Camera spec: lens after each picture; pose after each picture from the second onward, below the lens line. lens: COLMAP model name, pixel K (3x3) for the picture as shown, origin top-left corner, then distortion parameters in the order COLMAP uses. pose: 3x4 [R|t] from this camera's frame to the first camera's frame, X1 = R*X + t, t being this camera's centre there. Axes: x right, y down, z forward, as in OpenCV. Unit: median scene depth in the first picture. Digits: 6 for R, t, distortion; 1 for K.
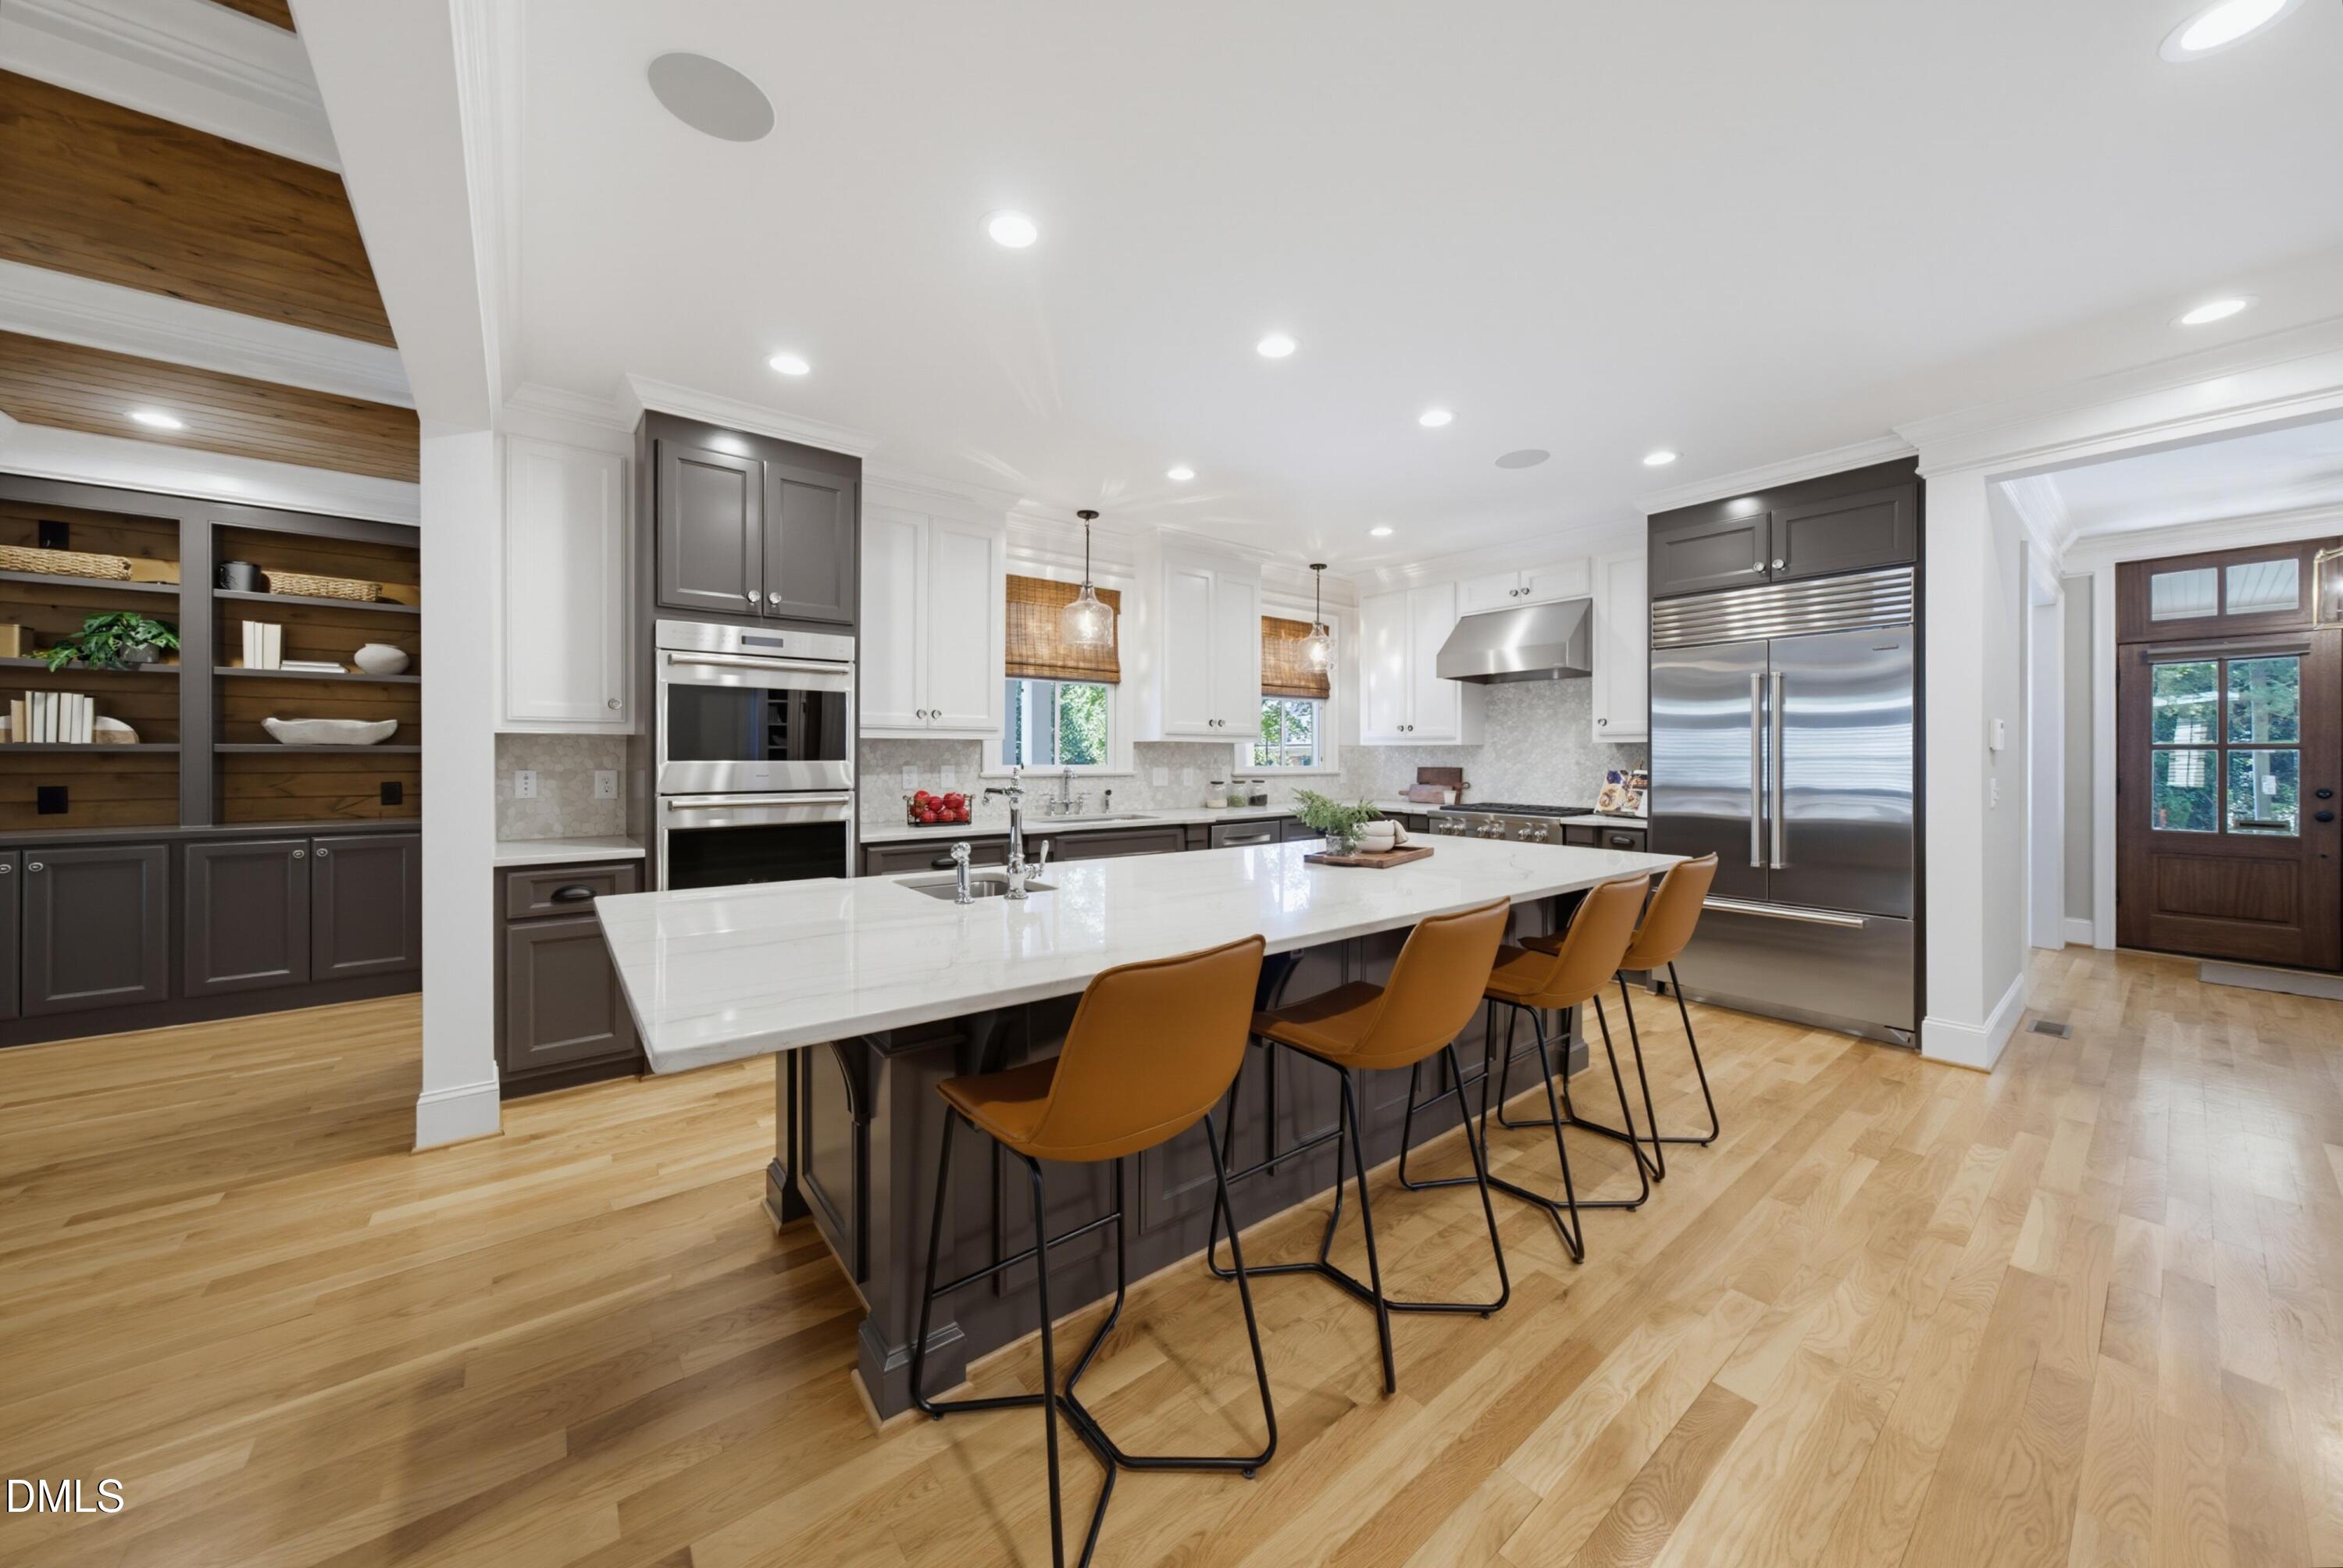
lens RADIAL K [[810.0, 0, 1185.2], [0, 810.0, 759.4], [0, 0, 1]] dist [-0.009847, 0.001644]
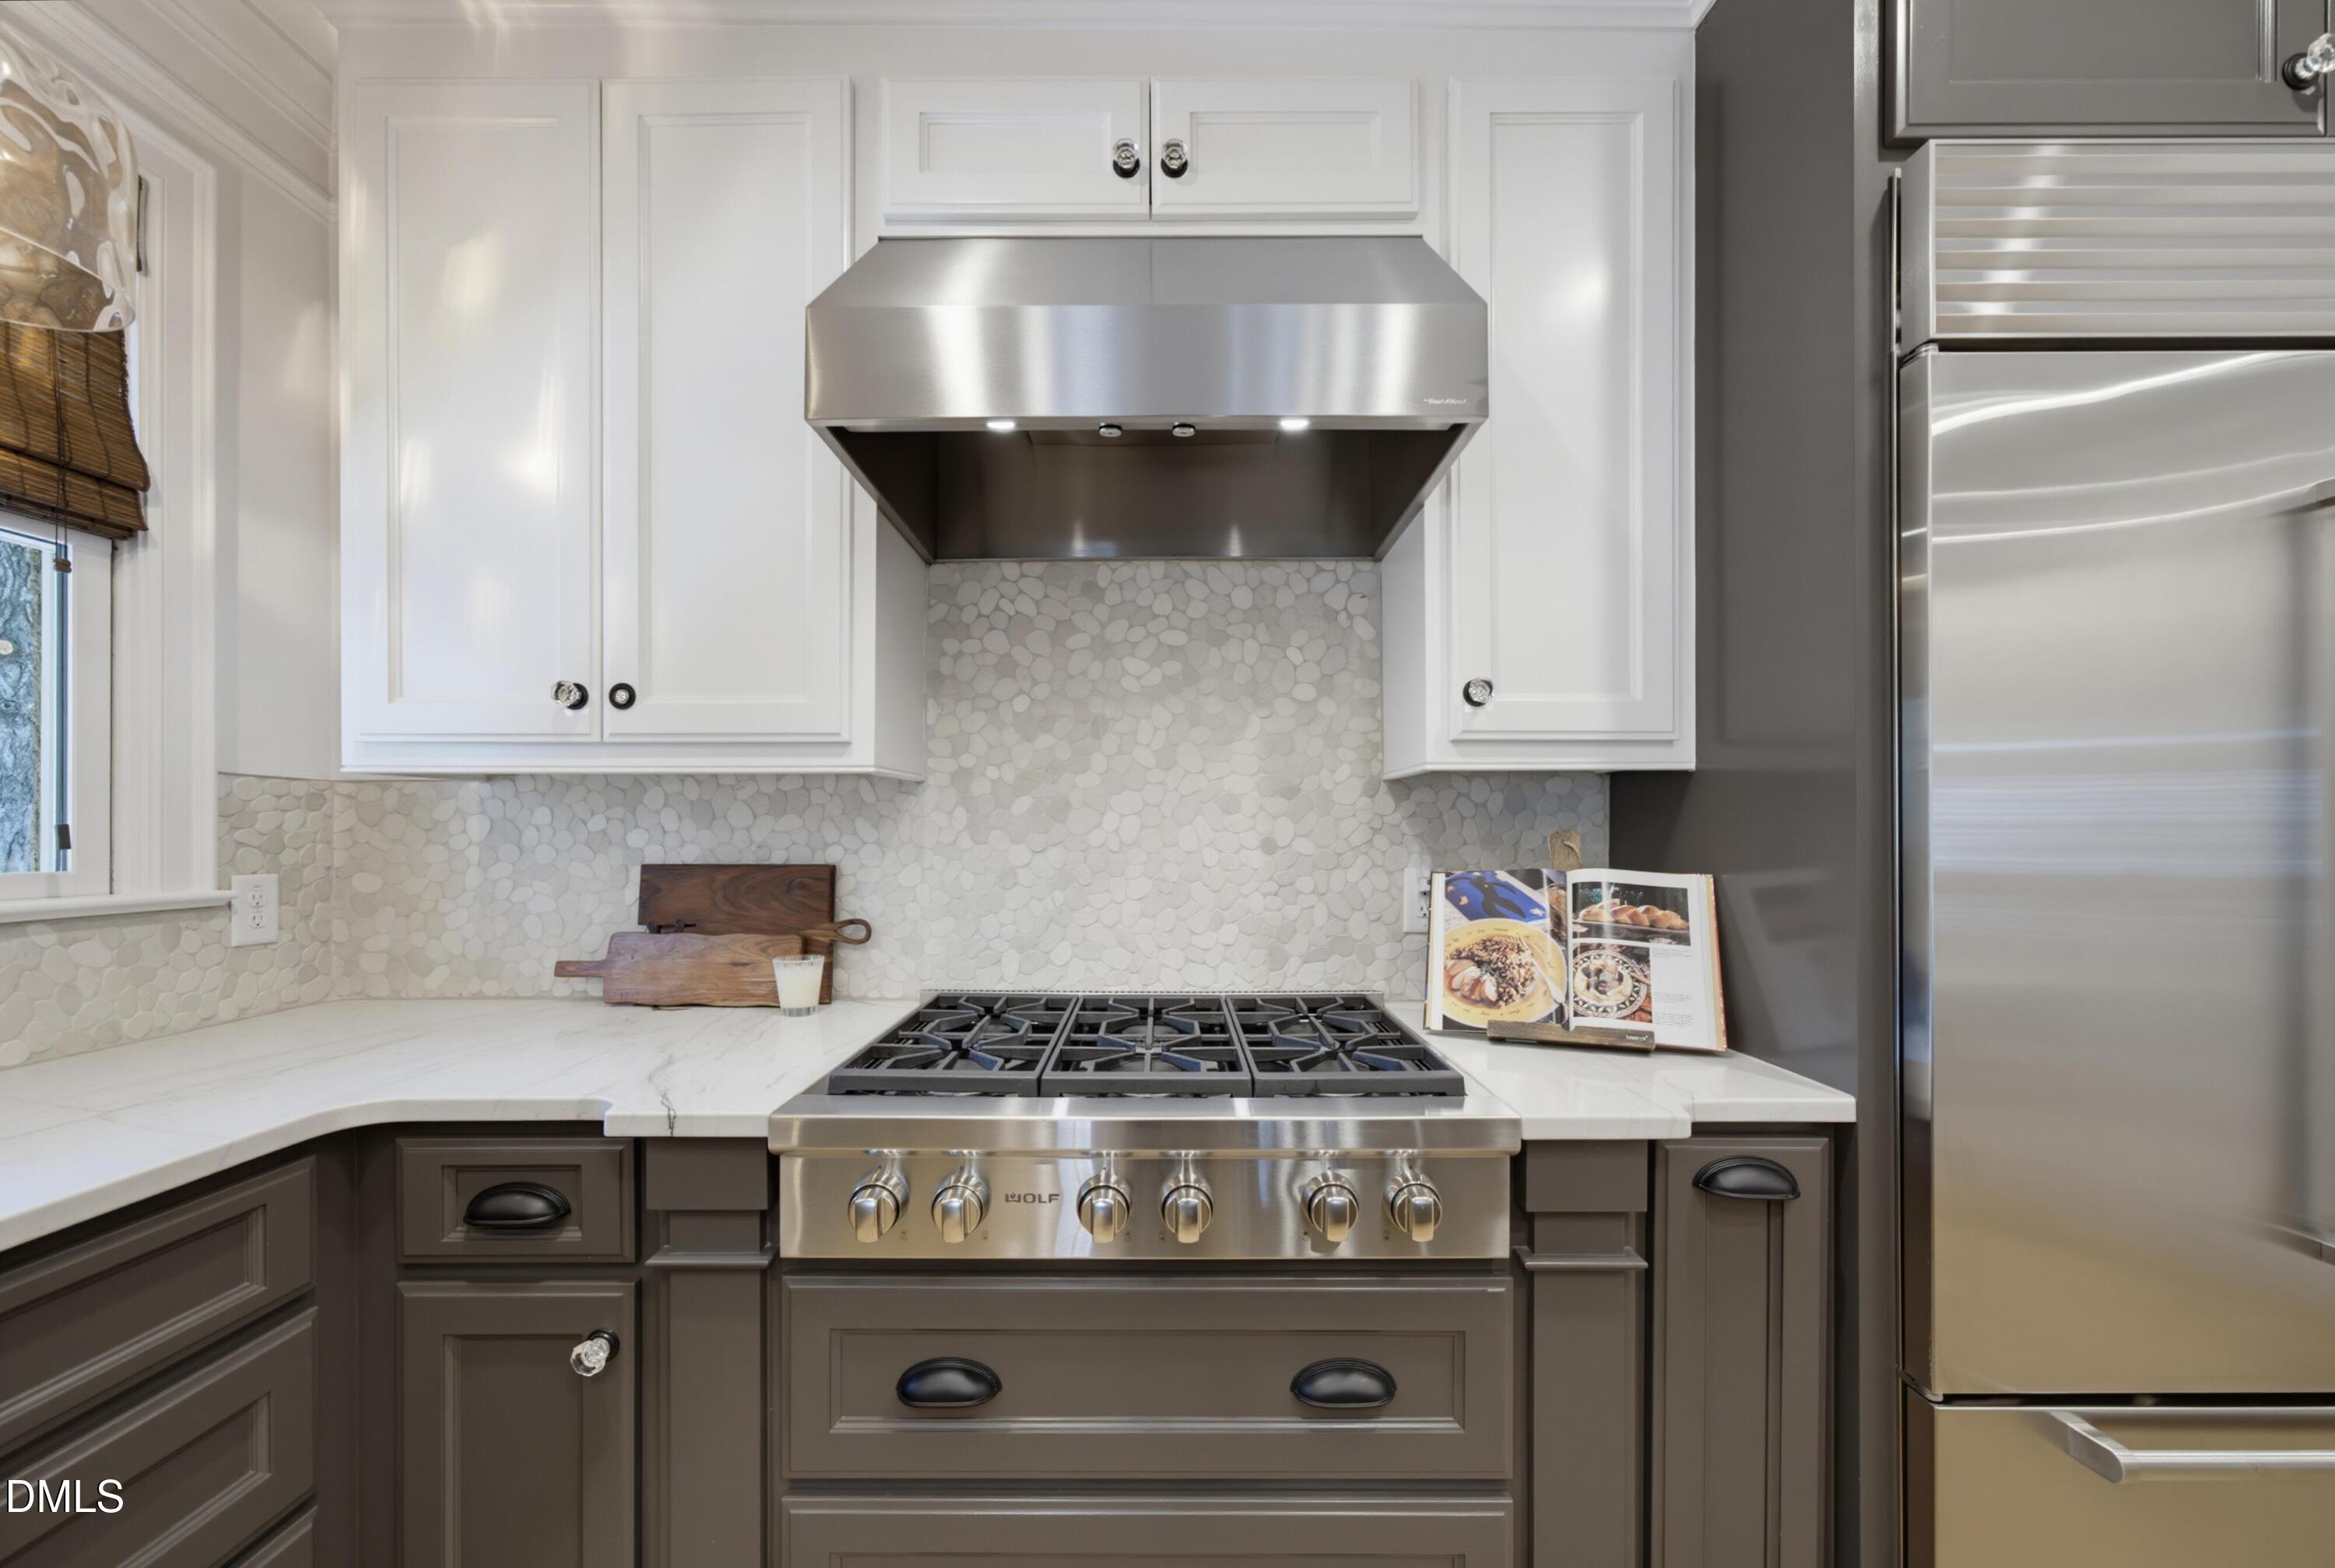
lens RADIAL K [[905.5, 0, 1175.2], [0, 905.5, 833.0], [0, 0, 1]] dist [-0.016009, 0.003162]
pose [[0.623458, -0.005183, 0.781839, 0.243589], [0.004515, 0.999985, 0.003029, -0.000921], [-0.781843, 0.001642, 0.623473, 0.984978]]
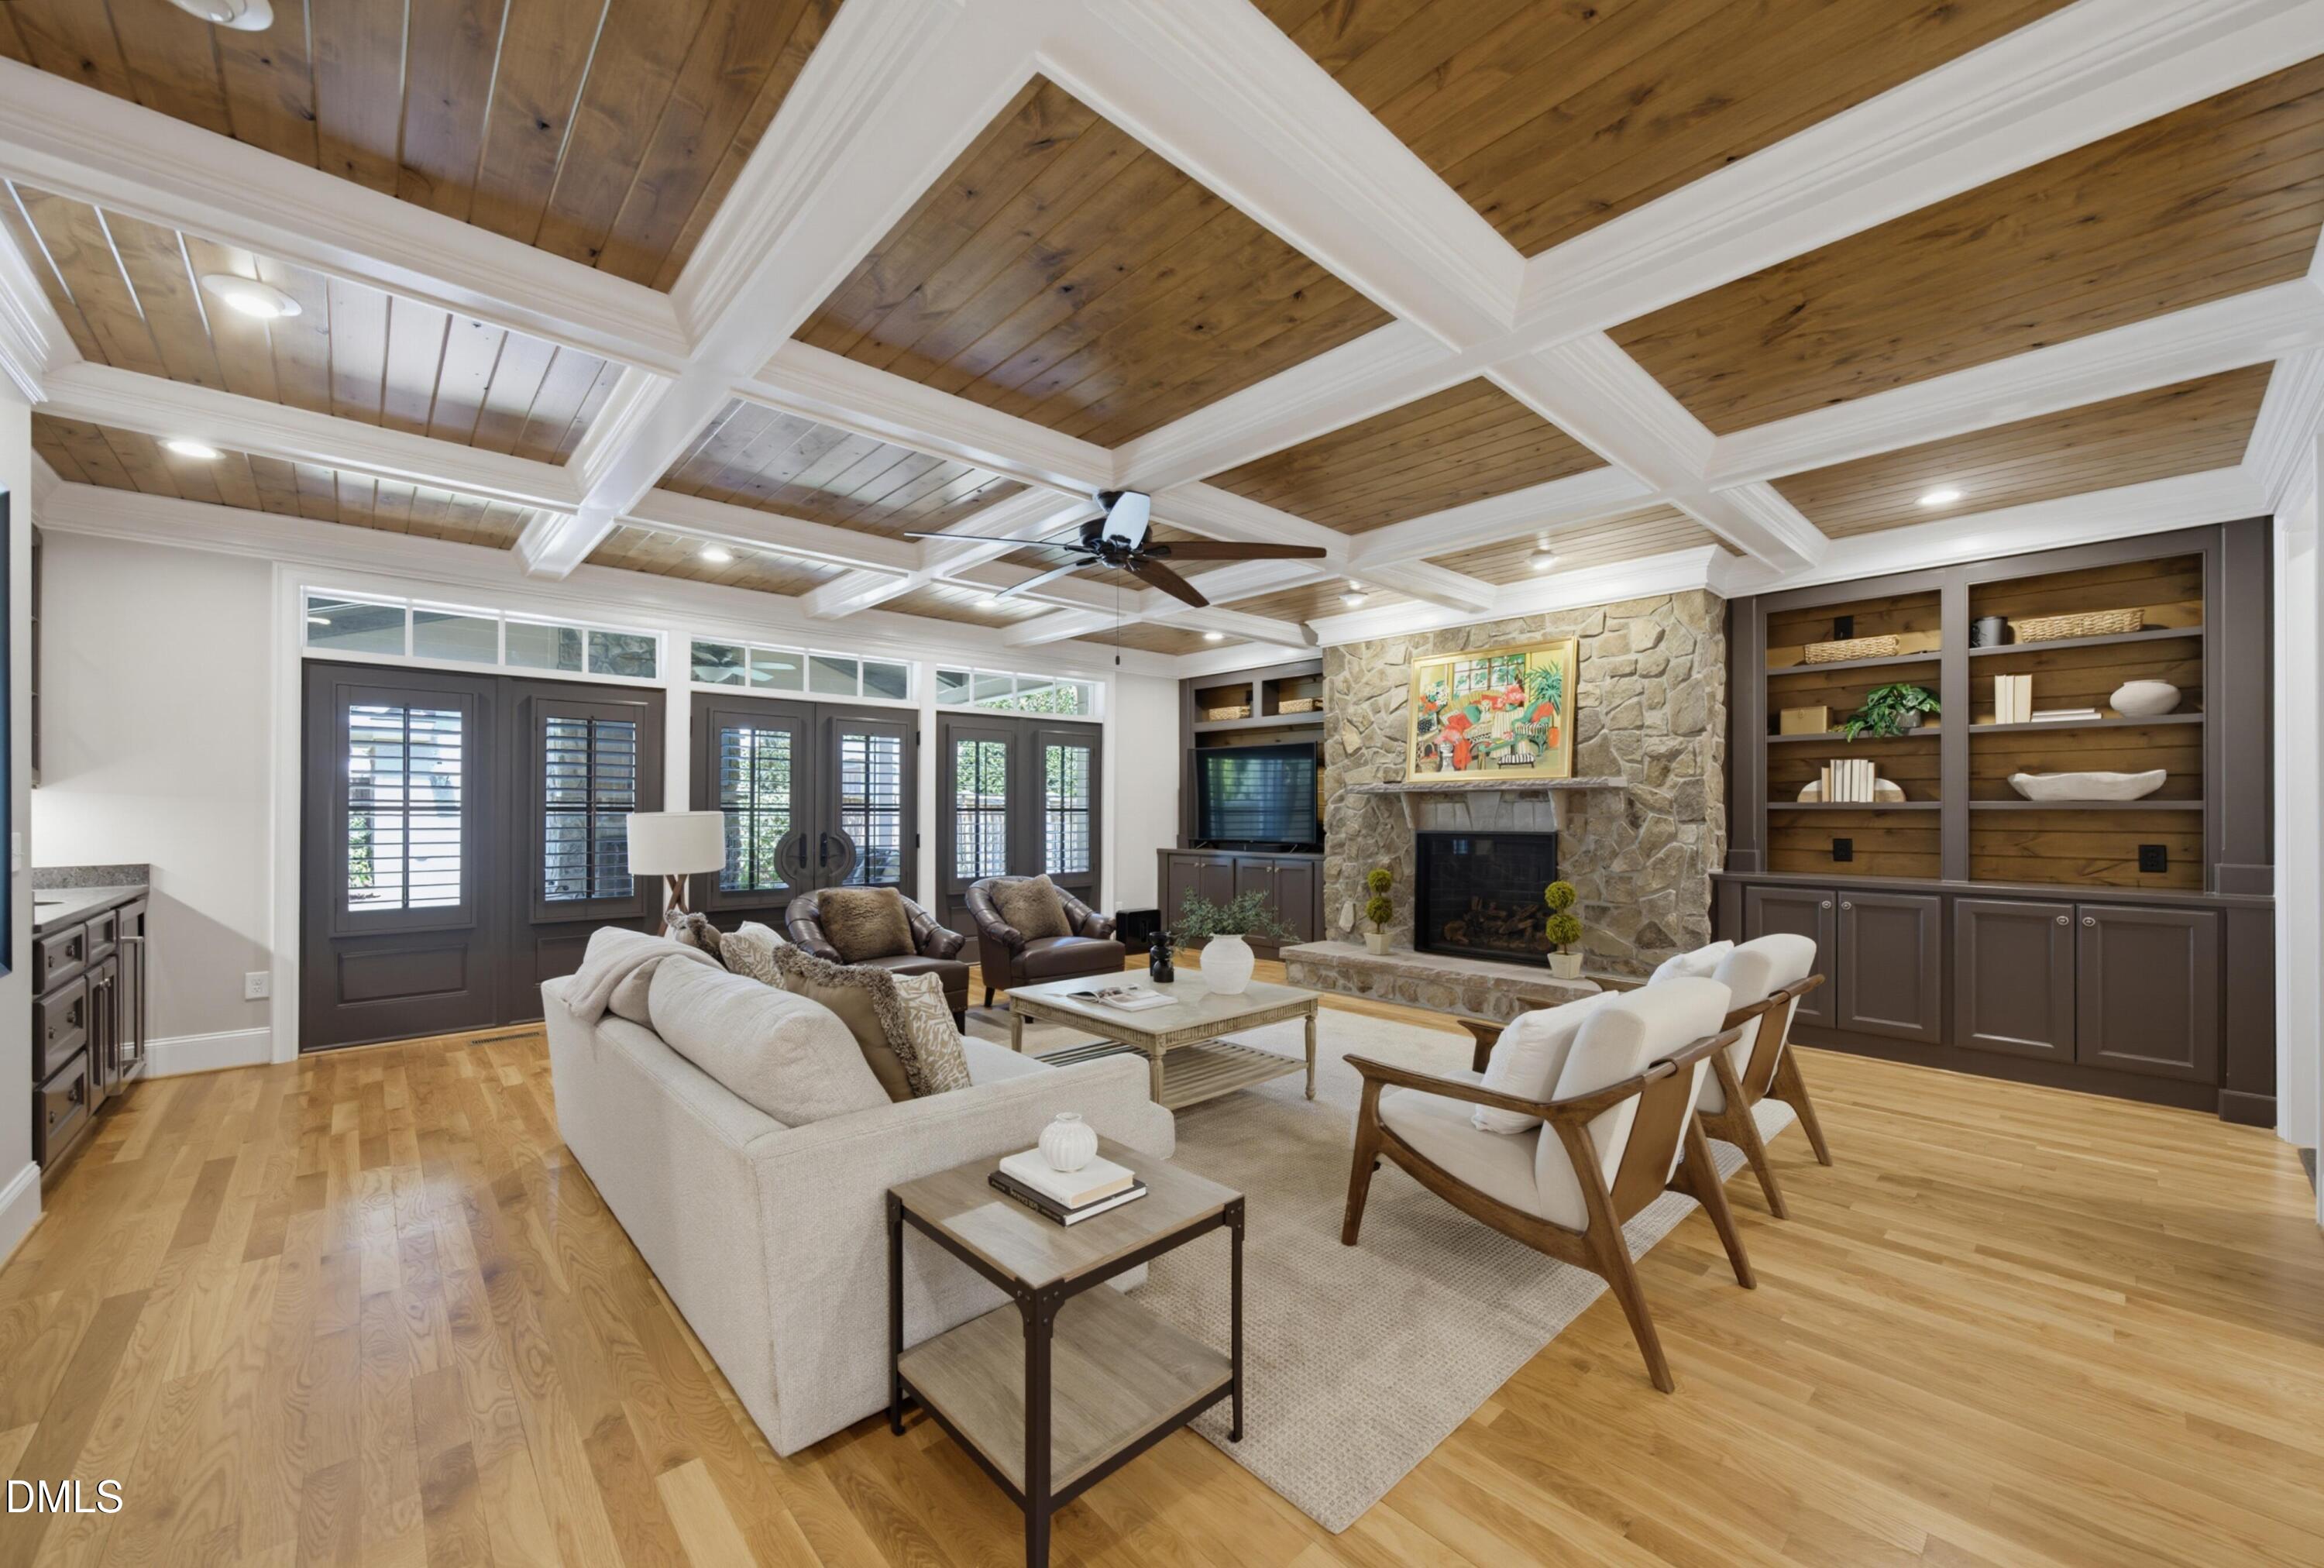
lens RADIAL K [[916.9, 0, 1175.4], [0, 916.9, 806.6], [0, 0, 1]] dist [0.016278, 0.001674]
pose [[0.065054, -0.006608, -0.997860, -0.094493], [-0.004734, 0.999965, -0.006931, 0.000093], [0.997871, 0.005175, 0.065020, -0.070070]]
